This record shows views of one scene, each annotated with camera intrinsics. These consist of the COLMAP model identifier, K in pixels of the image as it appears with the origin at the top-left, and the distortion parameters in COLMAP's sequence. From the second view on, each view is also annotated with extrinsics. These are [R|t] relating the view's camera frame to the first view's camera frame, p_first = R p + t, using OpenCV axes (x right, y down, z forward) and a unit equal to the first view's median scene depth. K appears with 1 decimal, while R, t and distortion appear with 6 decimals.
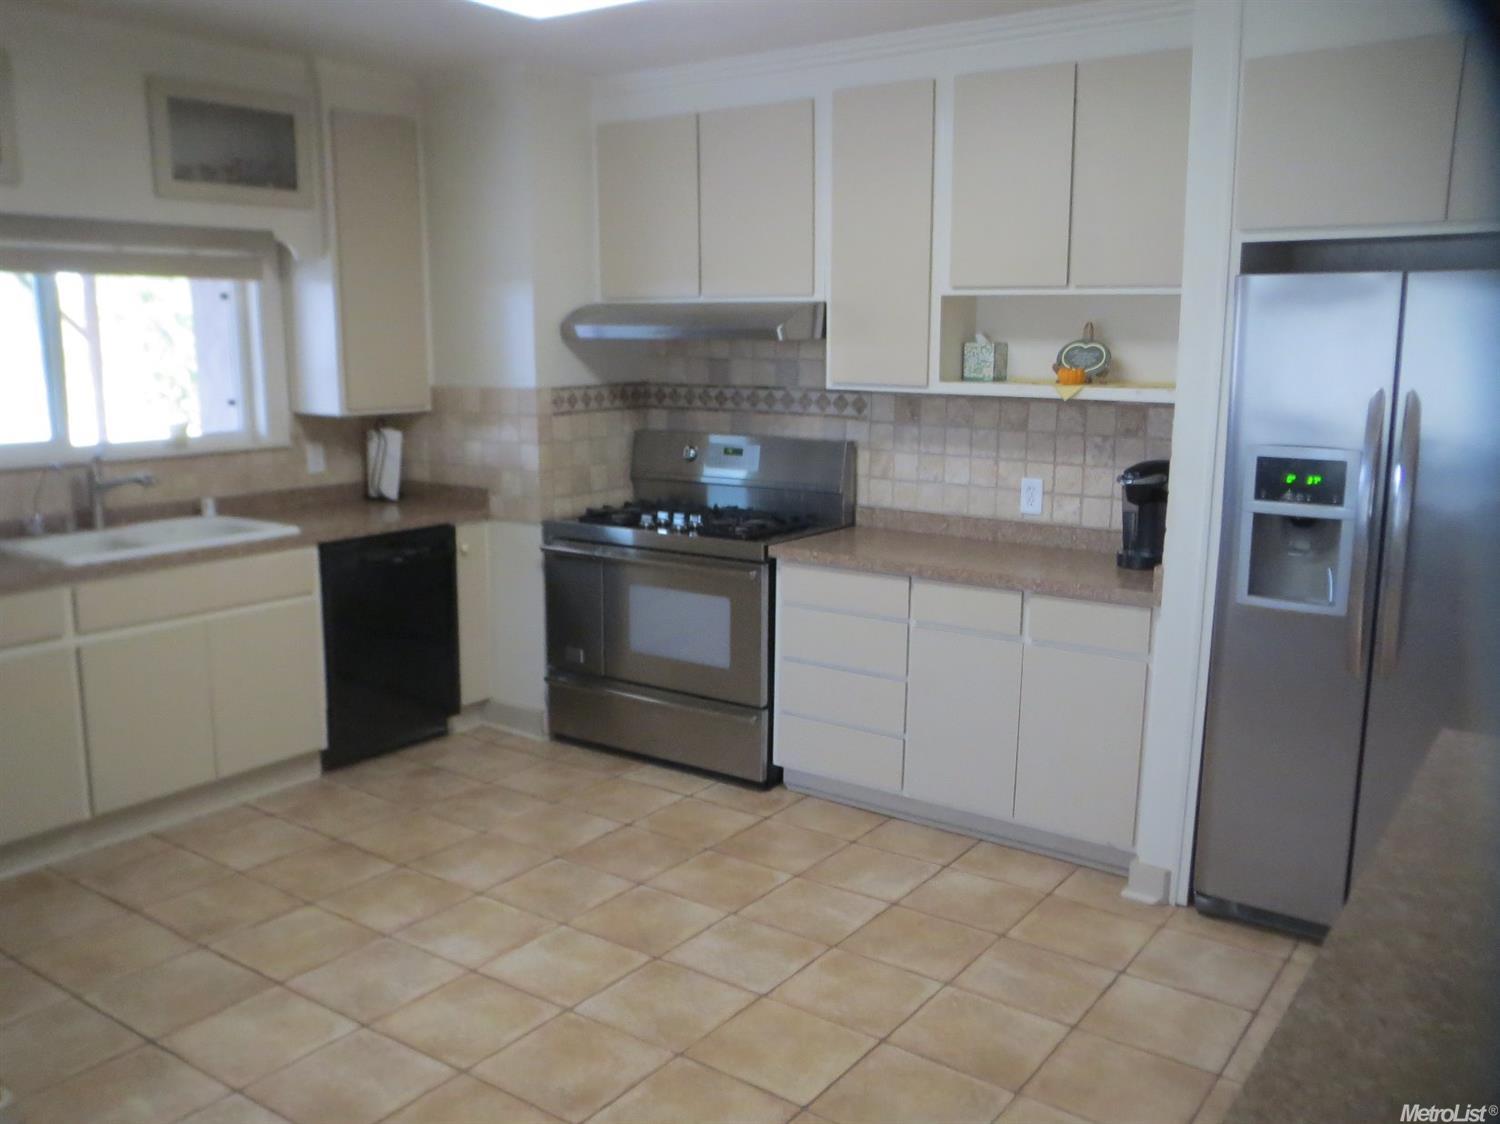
lens RADIAL K [[1273.3, 0, 750.0], [0, 1273.3, 562.0], [0, 0, 1]] dist [-0.005460, -0.004646]
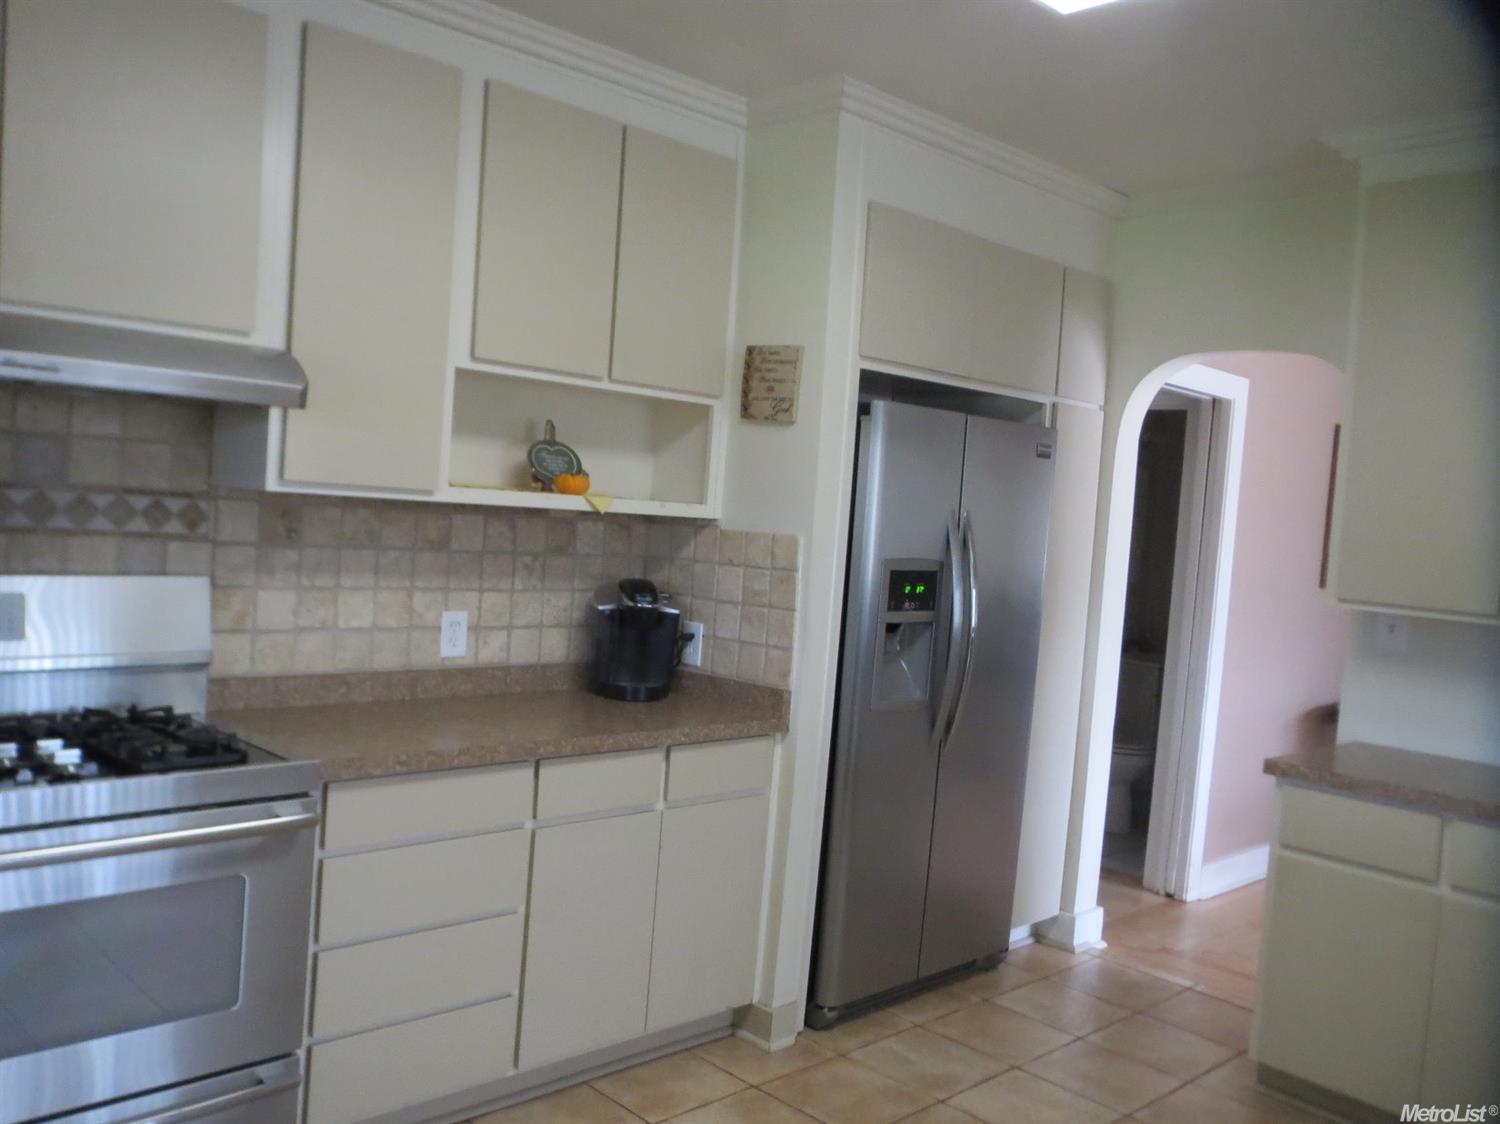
lens RADIAL K [[1273.3, 0, 750.0], [0, 1273.3, 562.0], [0, 0, 1]] dist [-0.005460, -0.004646]
pose [[0.198675, -0.041181, 0.979200, -0.495716], [0.105842, 0.994175, 0.020336, -0.091701], [-0.974334, 0.099600, 0.201876, 0.661037]]
